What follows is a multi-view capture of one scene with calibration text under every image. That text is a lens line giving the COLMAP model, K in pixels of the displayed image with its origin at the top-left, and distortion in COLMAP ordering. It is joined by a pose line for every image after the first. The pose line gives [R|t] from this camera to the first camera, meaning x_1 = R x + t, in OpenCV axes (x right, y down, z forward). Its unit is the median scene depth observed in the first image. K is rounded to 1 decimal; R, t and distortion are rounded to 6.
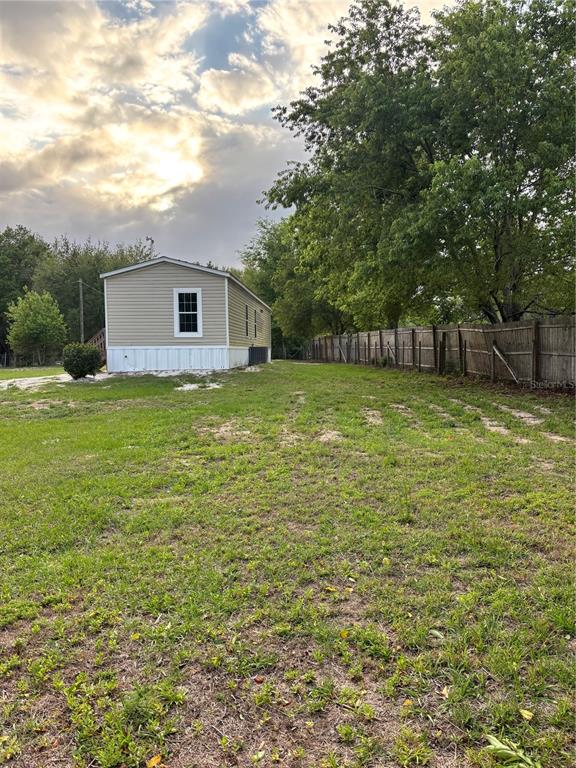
lens RADIAL K [[584.7, 0, 286.1], [0, 584.7, 389.7], [0, 0, 1]] dist [0.072398, -0.071623]
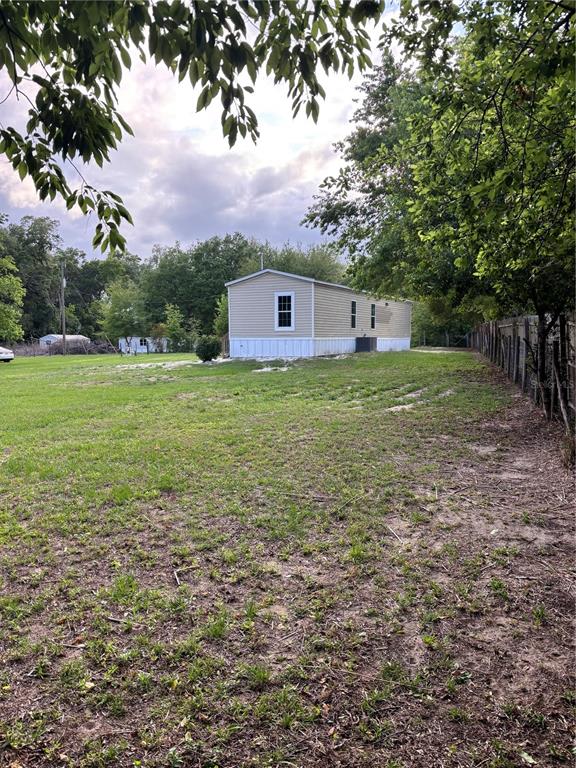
lens RADIAL K [[584.7, 0, 281.8], [0, 584.7, 385.4], [0, 0, 1]] dist [0.072398, -0.071623]
pose [[0.912133, 0.039204, -0.408016, 0.349885], [-0.031222, 0.999169, 0.026207, -0.004088], [0.408704, -0.011165, 0.912599, -0.158797]]
